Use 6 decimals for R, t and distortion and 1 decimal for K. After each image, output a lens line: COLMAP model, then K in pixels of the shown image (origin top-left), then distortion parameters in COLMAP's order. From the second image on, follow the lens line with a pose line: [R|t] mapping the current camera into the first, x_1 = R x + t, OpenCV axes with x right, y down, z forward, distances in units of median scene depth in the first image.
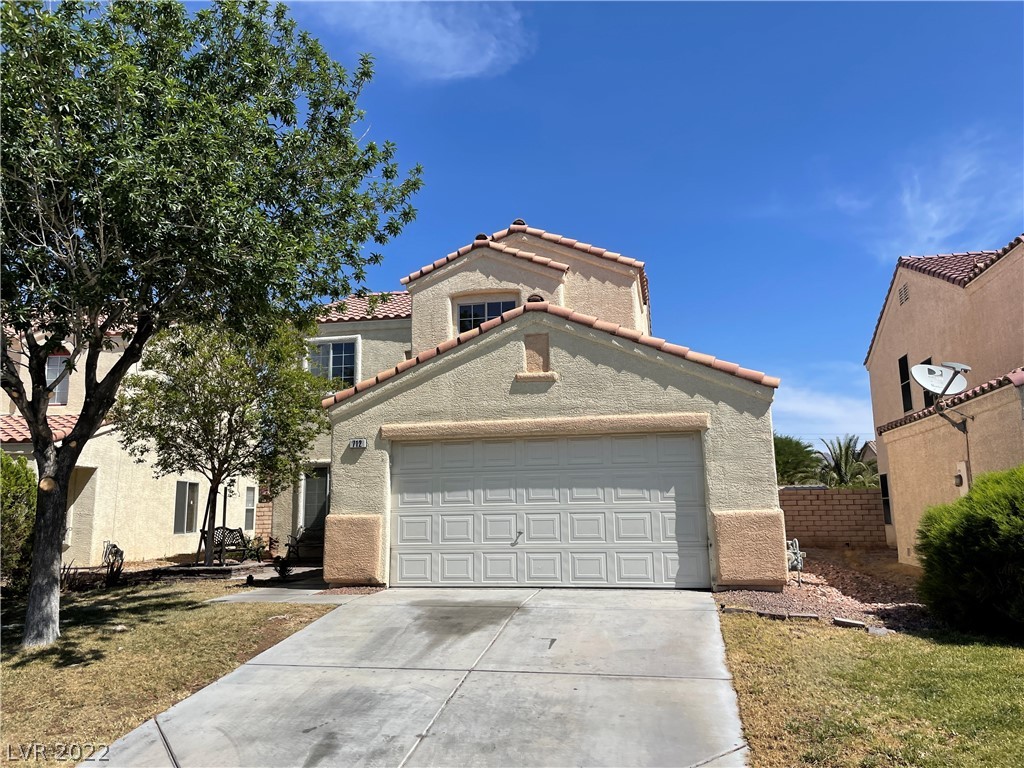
lens RADIAL K [[779.4, 0, 512.2], [0, 779.4, 379.7], [0, 0, 1]] dist [0.010188, -0.018079]
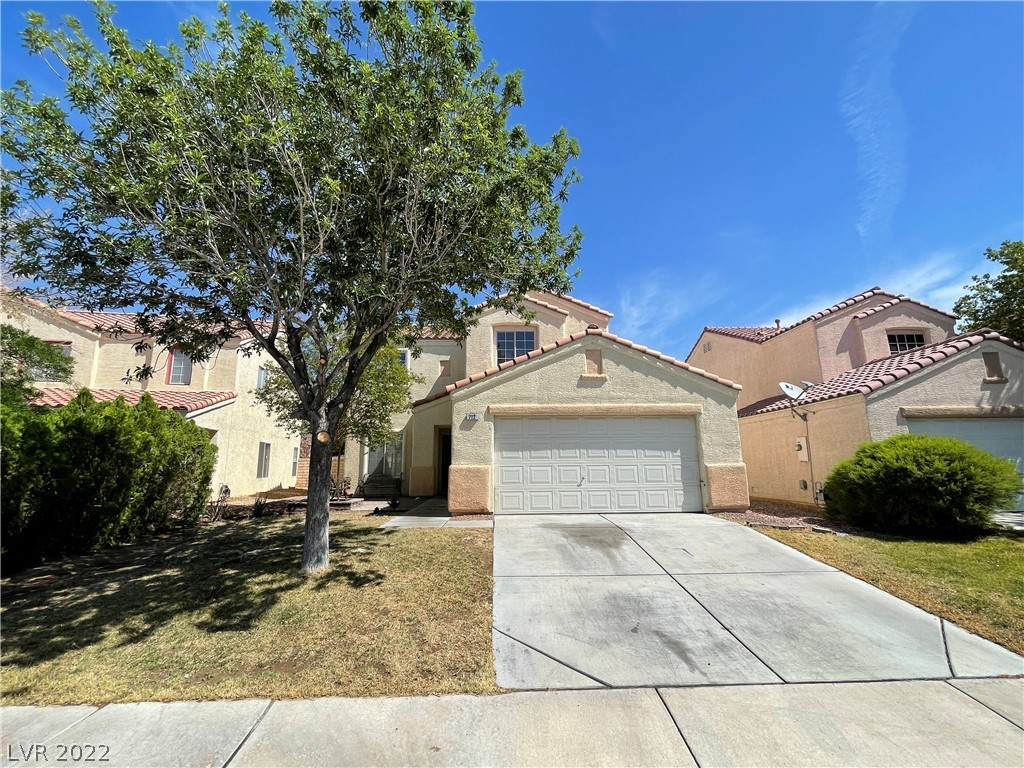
lens RADIAL K [[447.4, 0, 511.0], [0, 447.4, 385.0], [0, 0, 1]] dist [-0.025801, -0.000061]
pose [[0.972449, 0.048722, 0.227969, -0.331017], [-0.045631, 0.998781, -0.018816, 0.036175], [-0.228608, 0.007895, 0.973487, 0.173230]]
